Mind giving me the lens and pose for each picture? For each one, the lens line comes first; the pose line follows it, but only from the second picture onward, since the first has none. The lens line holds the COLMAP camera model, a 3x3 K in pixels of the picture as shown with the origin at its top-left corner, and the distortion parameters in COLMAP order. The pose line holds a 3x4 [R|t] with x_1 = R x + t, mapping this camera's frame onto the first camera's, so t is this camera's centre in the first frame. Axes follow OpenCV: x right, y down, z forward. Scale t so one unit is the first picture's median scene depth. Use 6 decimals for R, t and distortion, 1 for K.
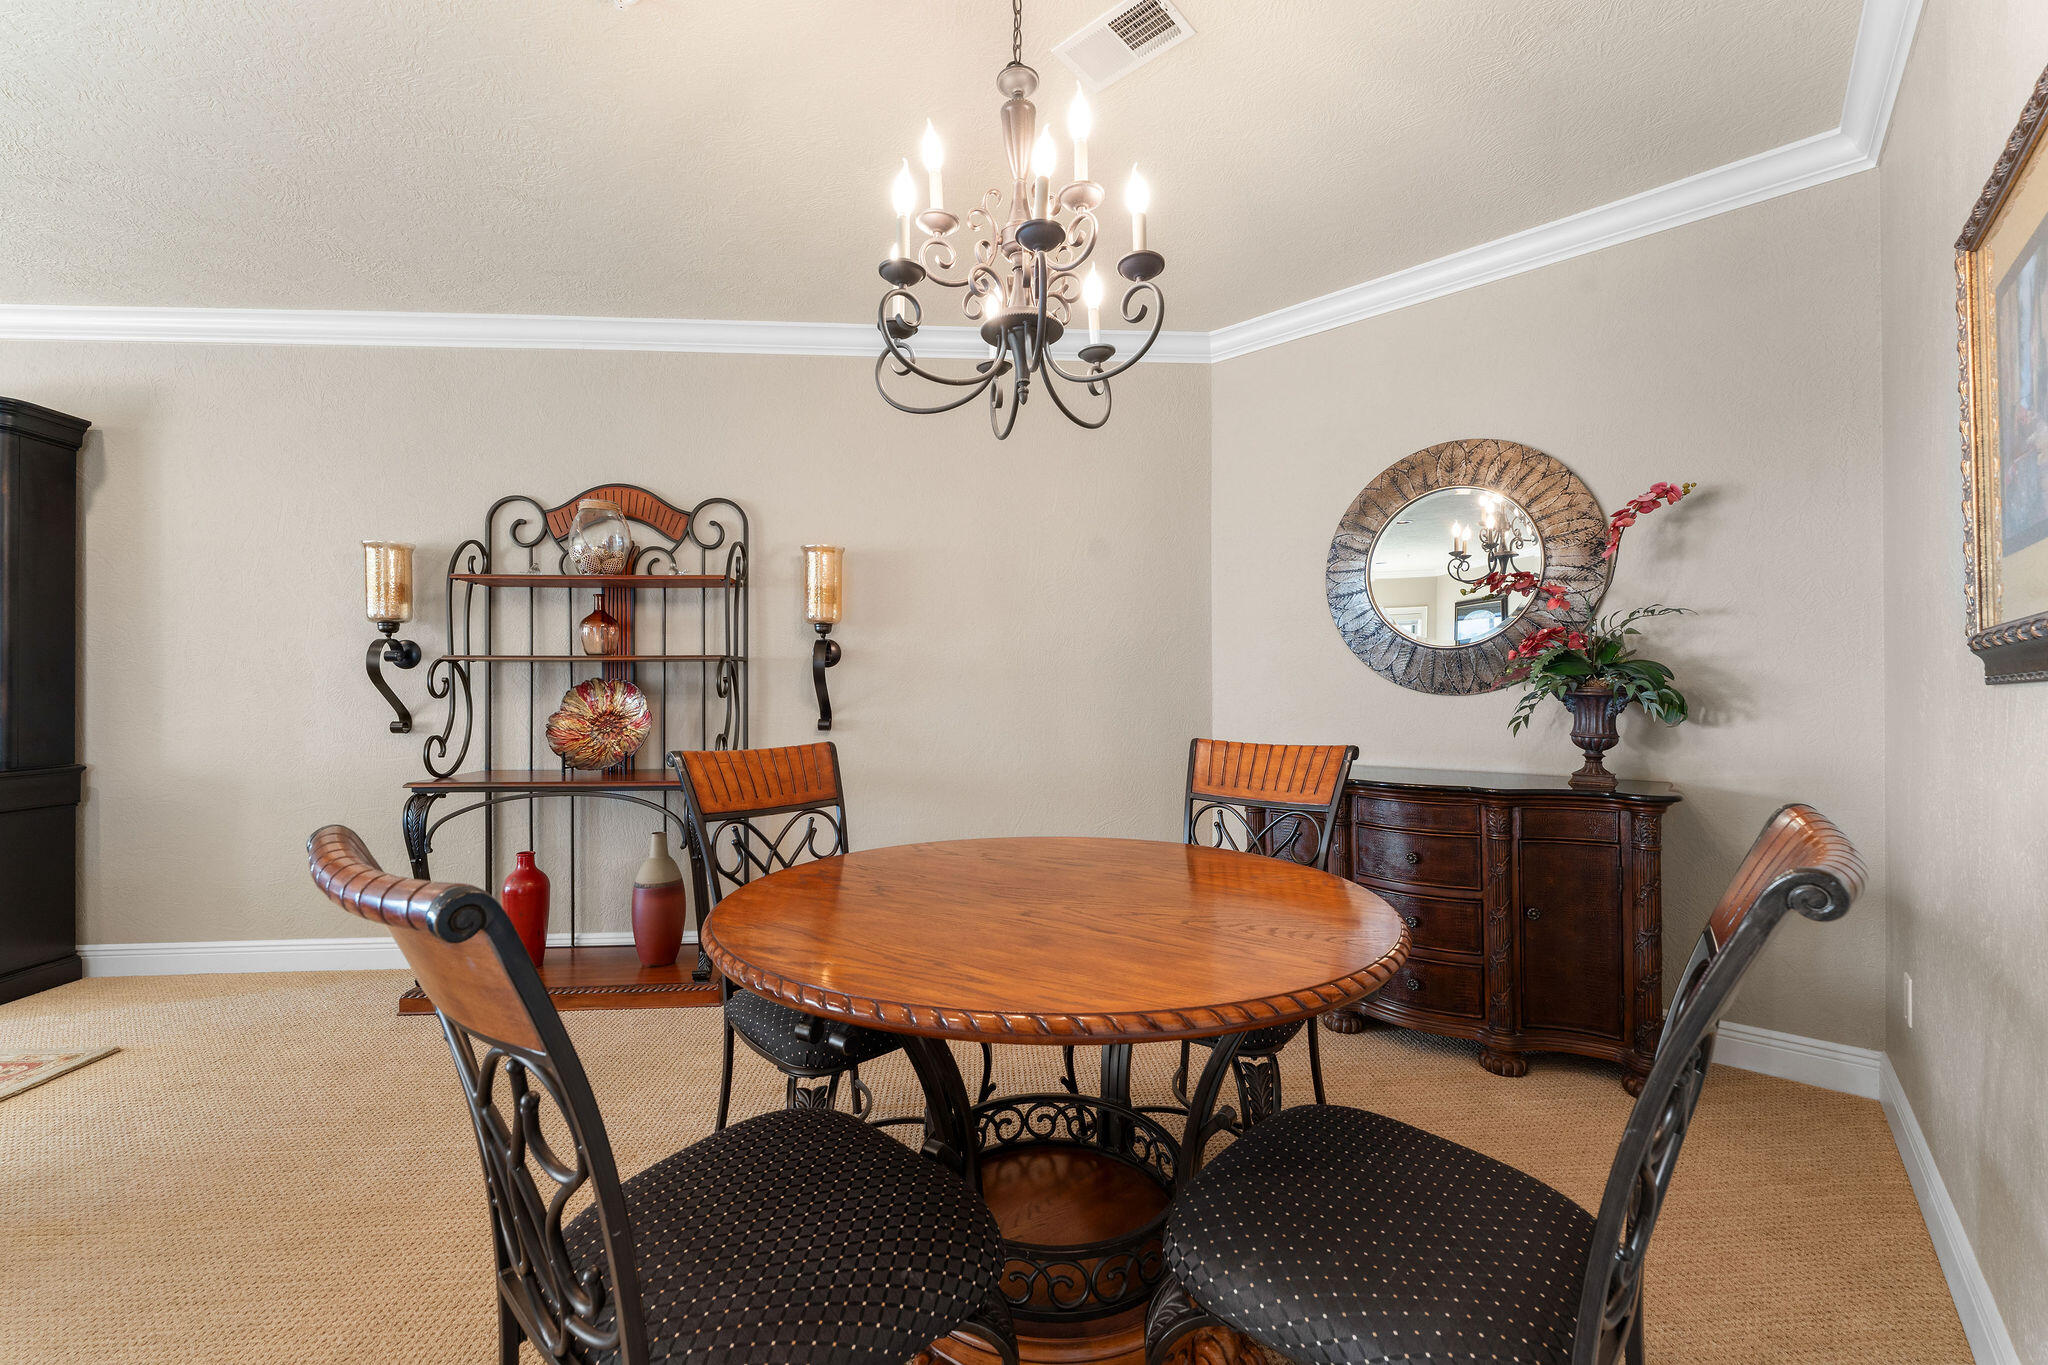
lens RADIAL K [[812.7, 0, 1030.0], [0, 812.7, 689.9], [0, 0, 1]] dist [0.000367, -0.000855]
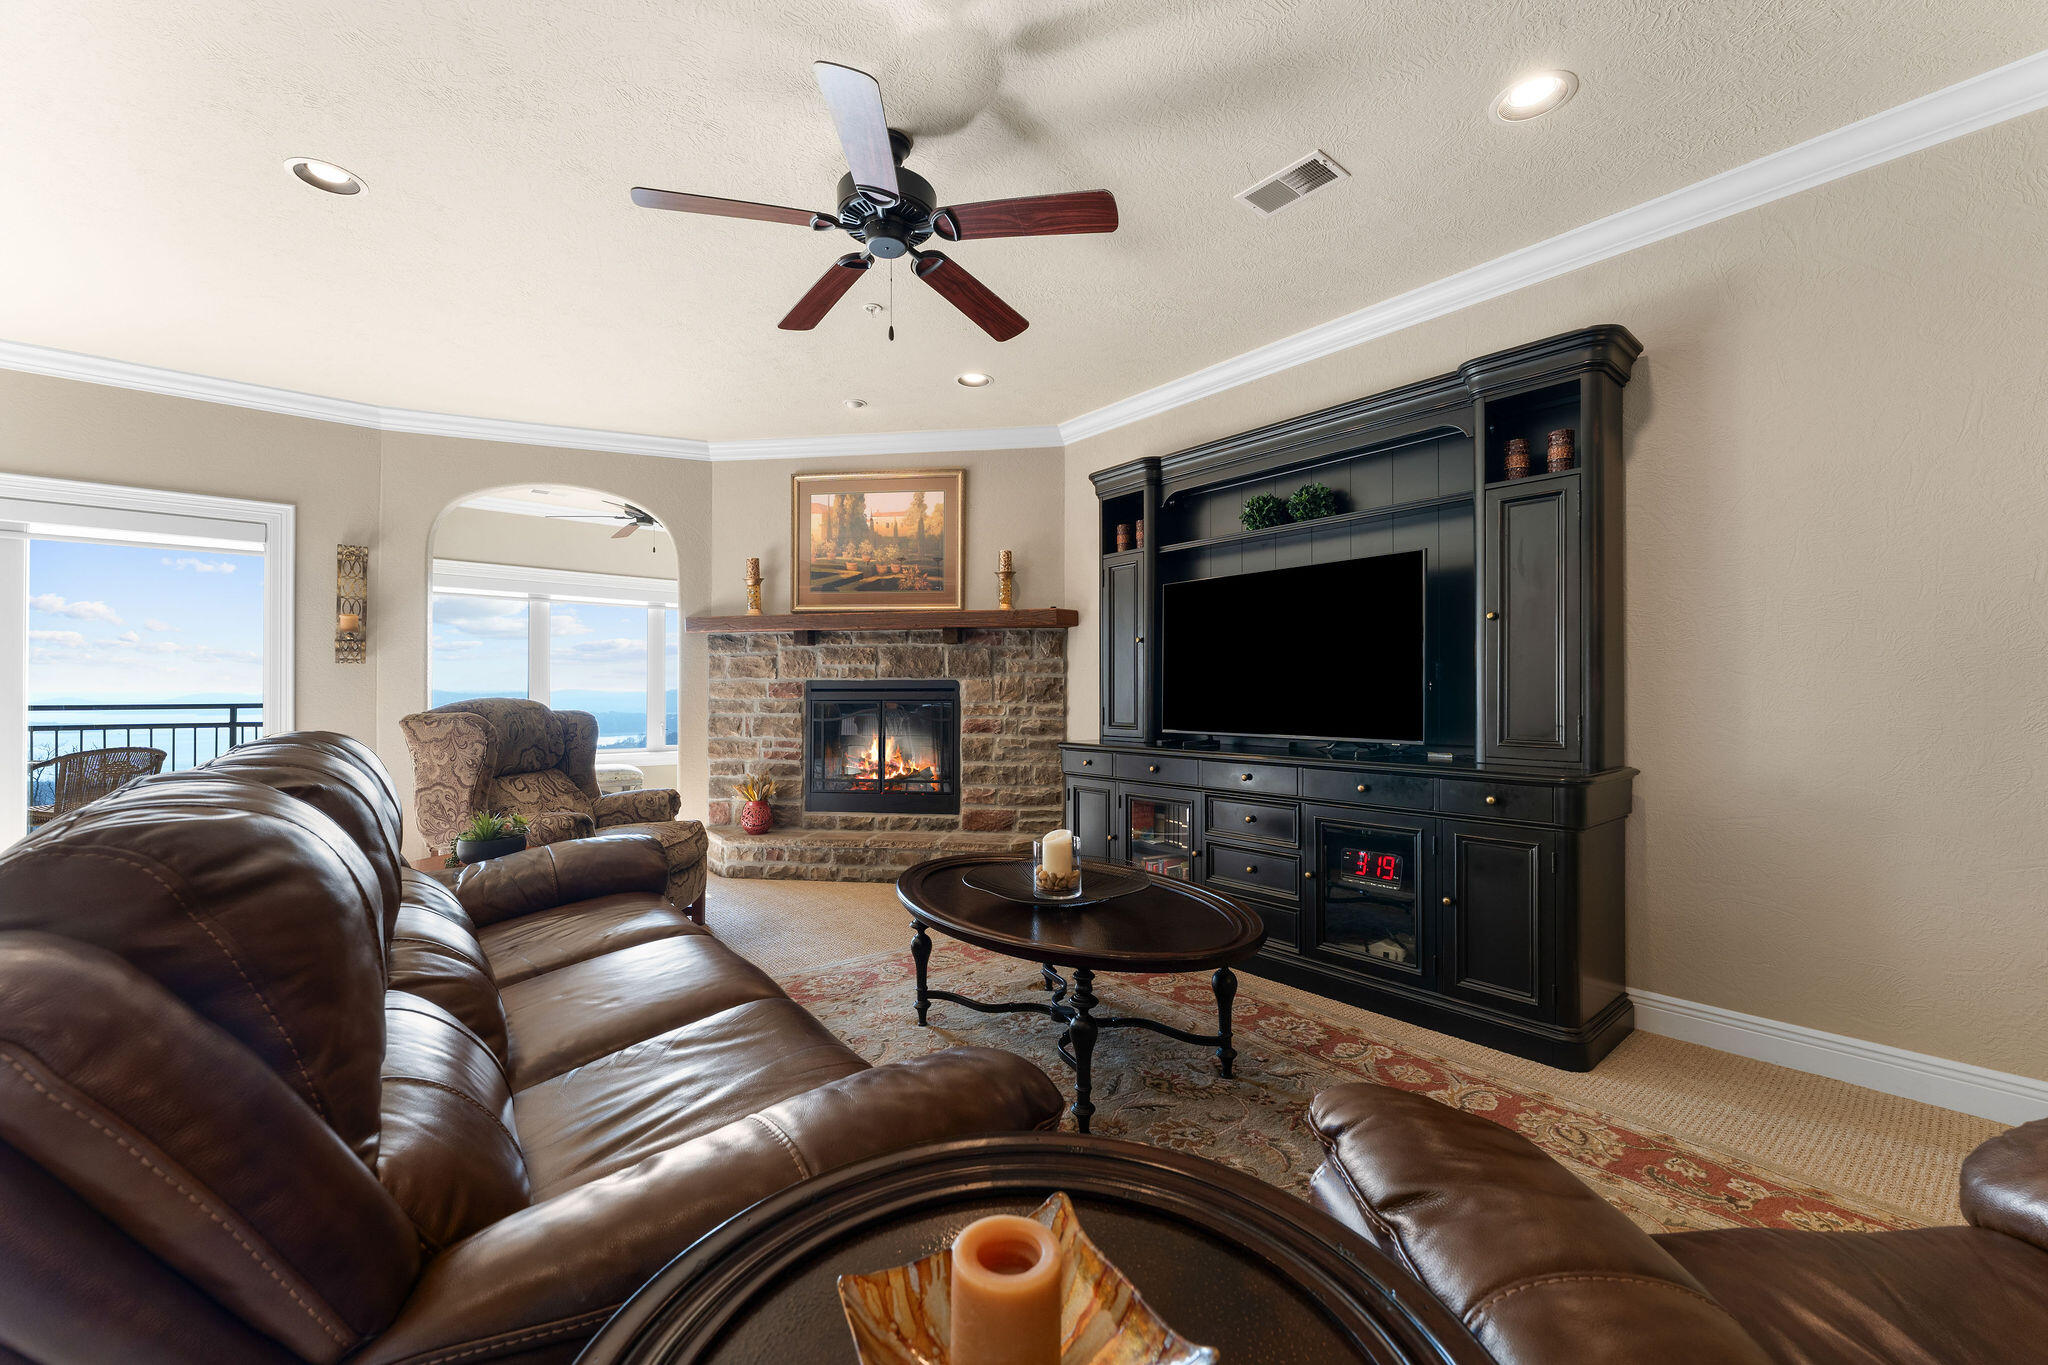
lens RADIAL K [[812.7, 0, 1016.6], [0, 812.7, 687.9], [0, 0, 1]] dist [0.000367, -0.000855]
pose [[0.580567, -0.000966, -0.814212, -0.917598], [0.000122, 0.999999, -0.001099, 0.012962], [0.814212, 0.000539, 0.580567, 0.018084]]
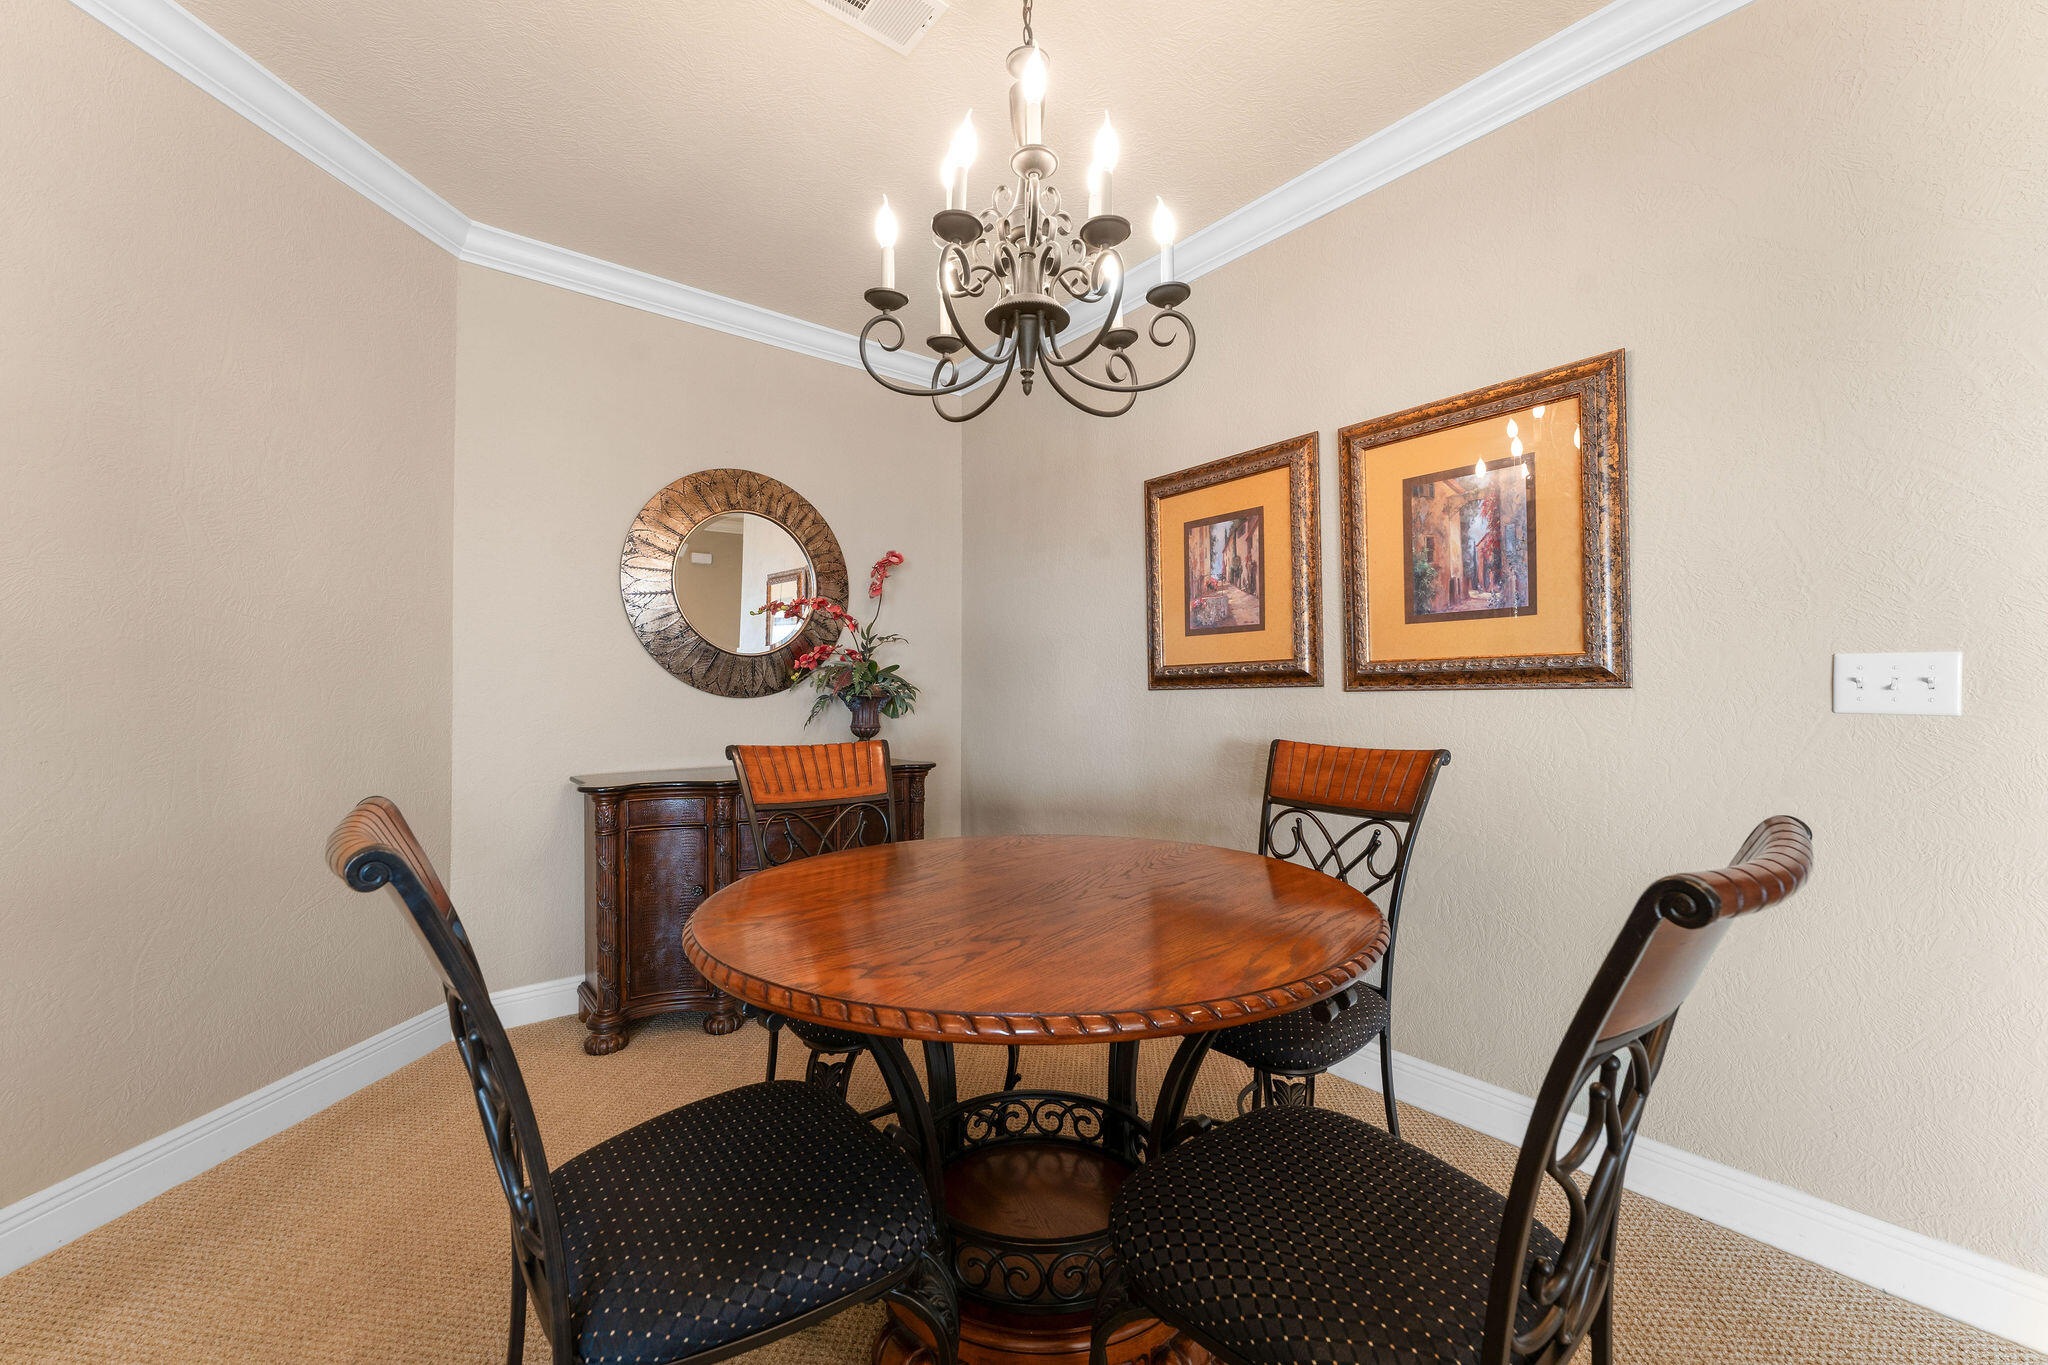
lens RADIAL K [[812.7, 0, 1008.4], [0, 812.7, 687.8], [0, 0, 1]] dist [0.000367, -0.000855]
pose [[0.185593, 0.010474, 0.982571, -0.486194], [0.000368, 0.999942, -0.010729, 0.004724], [-0.982627, 0.002353, 0.185579, 0.420278]]
